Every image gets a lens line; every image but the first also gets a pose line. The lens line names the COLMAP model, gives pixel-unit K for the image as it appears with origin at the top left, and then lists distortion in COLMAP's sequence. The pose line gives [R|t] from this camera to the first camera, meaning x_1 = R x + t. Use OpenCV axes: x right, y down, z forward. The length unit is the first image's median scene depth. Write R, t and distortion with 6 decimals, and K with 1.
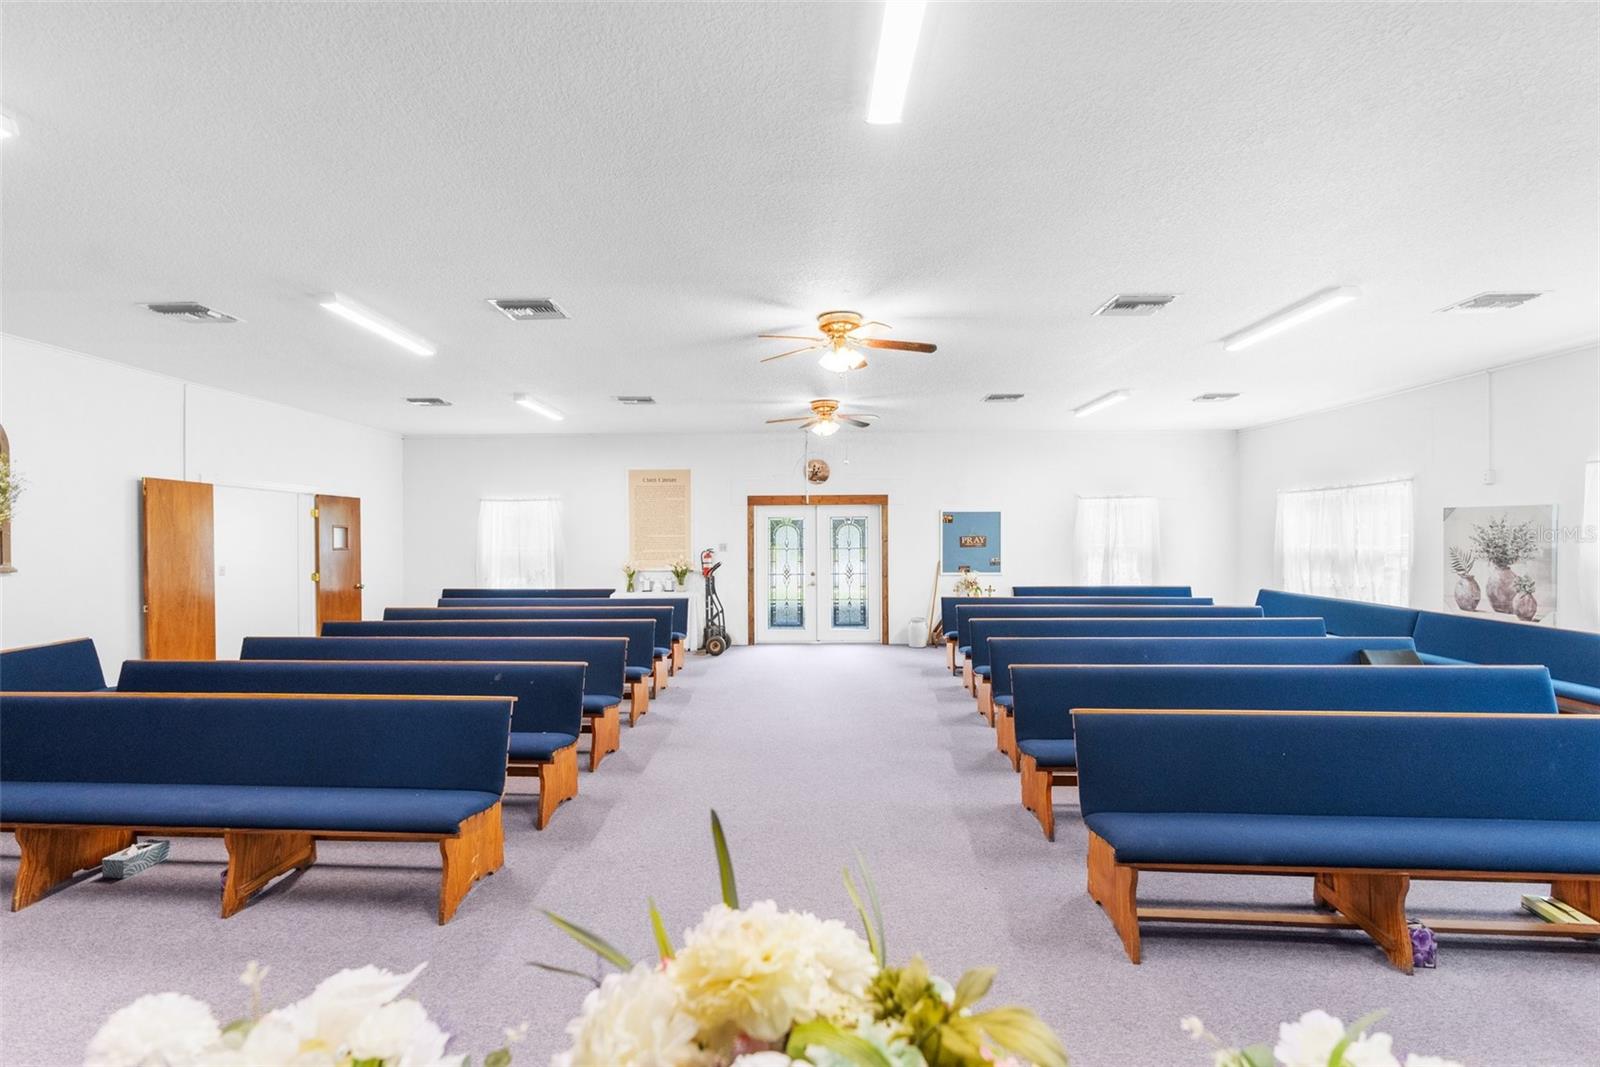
lens RADIAL K [[731.8, 0, 799.3], [0, 731.8, 534.3], [0, 0, 1]] dist [-0.007121, 0.003994]
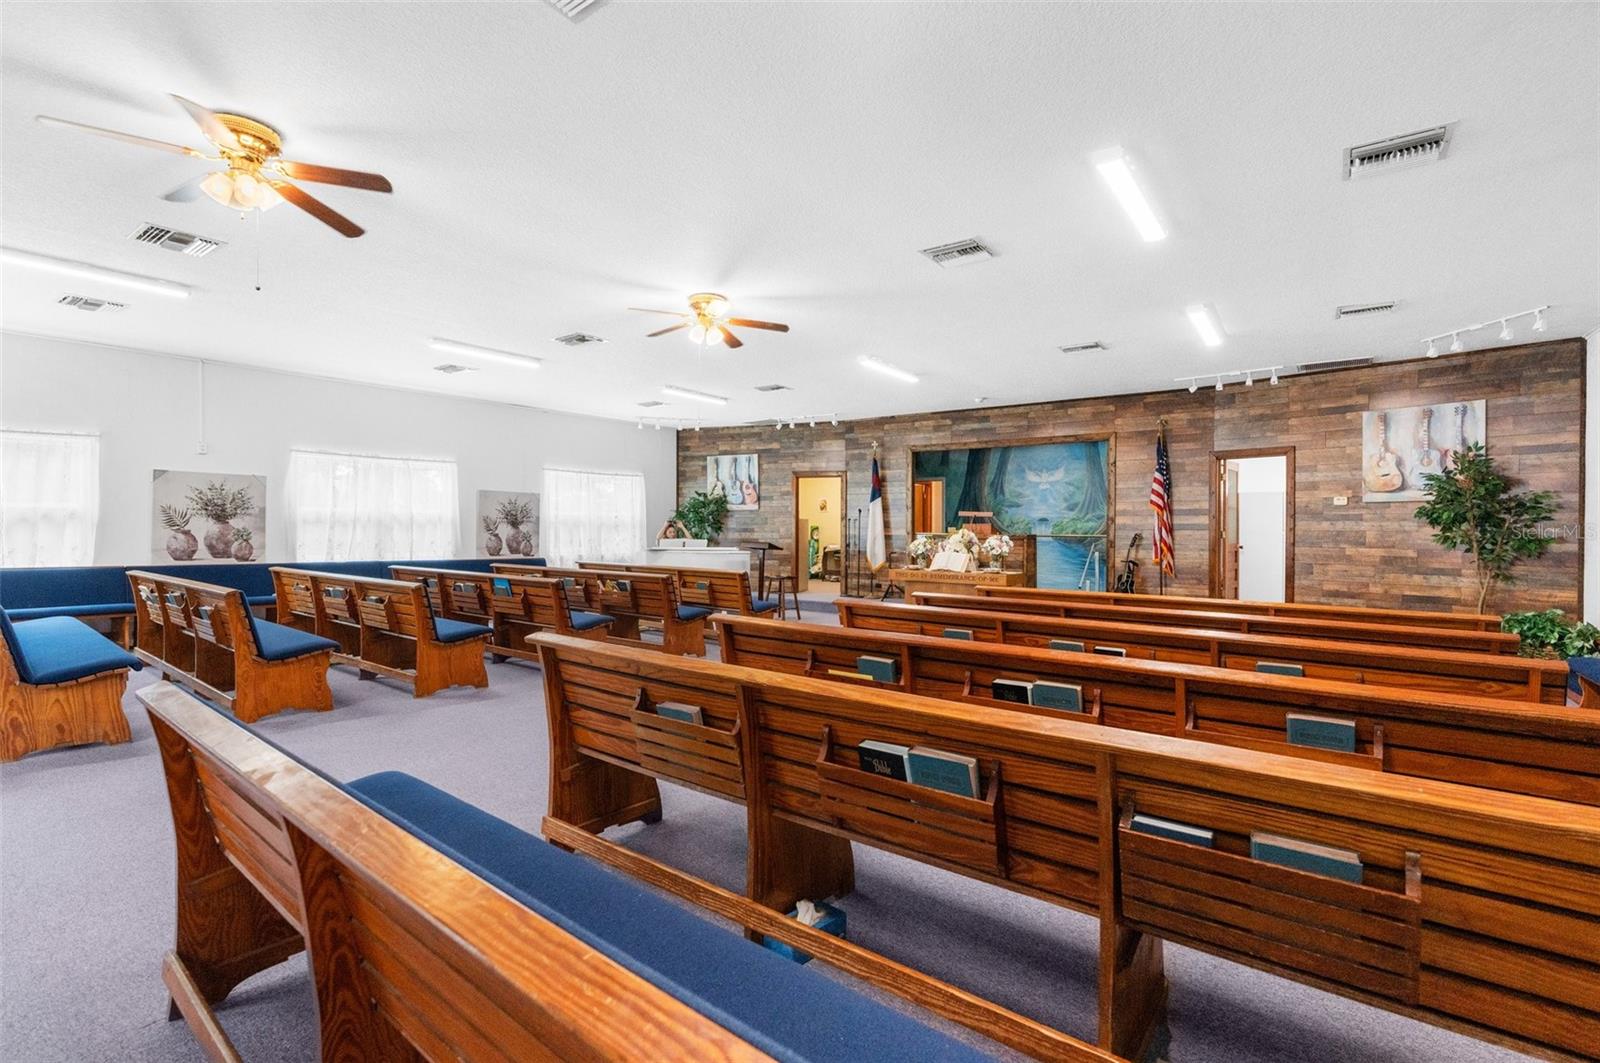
lens RADIAL K [[731.8, 0, 801.8], [0, 731.8, 529.2], [0, 0, 1]] dist [-0.007121, 0.003994]
pose [[-0.818135, -0.000597, 0.575026, -0.485596], [-0.001987, 0.999996, -0.001788, 0.048488], [-0.575023, -0.002605, -0.818133, 1.215138]]
